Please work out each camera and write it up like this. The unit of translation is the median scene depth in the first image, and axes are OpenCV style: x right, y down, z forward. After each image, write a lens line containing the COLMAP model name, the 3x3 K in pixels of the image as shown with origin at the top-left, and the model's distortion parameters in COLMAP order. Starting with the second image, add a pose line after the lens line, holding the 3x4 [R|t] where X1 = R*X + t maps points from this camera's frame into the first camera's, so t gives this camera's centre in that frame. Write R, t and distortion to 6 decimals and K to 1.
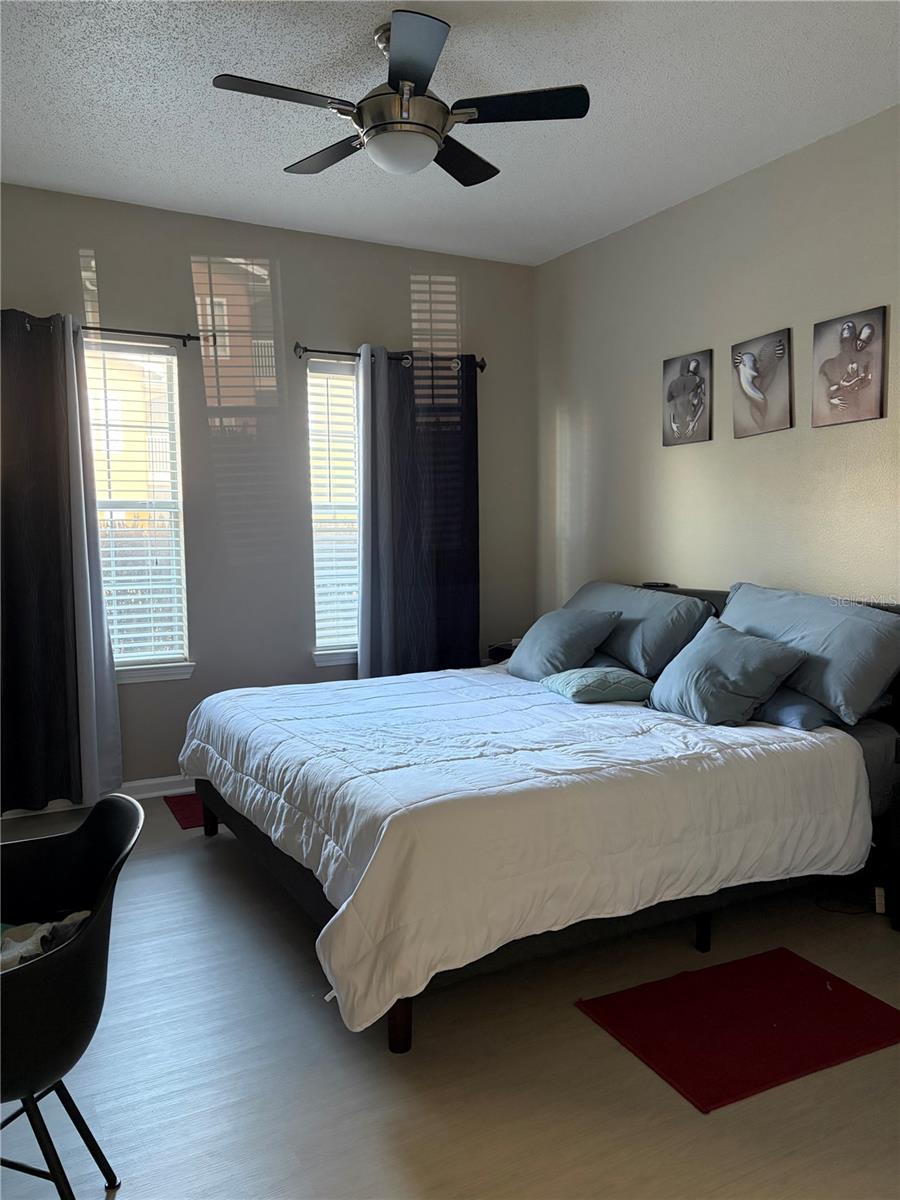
lens RADIAL K [[884.8, 0, 450.0], [0, 884.8, 600.0], [0, 0, 1]] dist [0.095569, -0.175766]
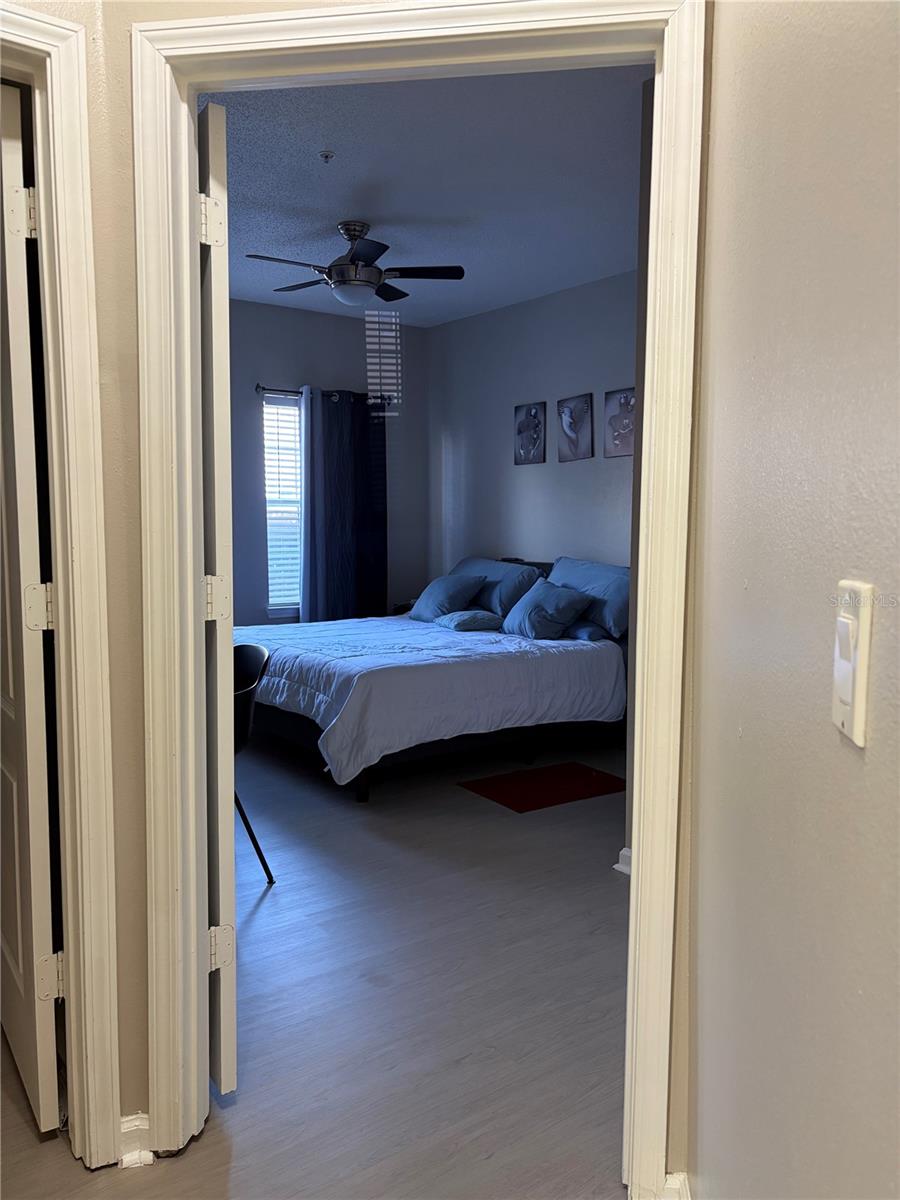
lens RADIAL K [[884.8, 0, 450.0], [0, 884.8, 600.0], [0, 0, 1]] dist [0.095569, -0.175766]
pose [[0.990753, -0.000792, 0.135673, -0.079497], [-0.000749, 0.999936, 0.011305, 0.041523], [-0.135673, -0.011303, 0.990689, -0.531318]]
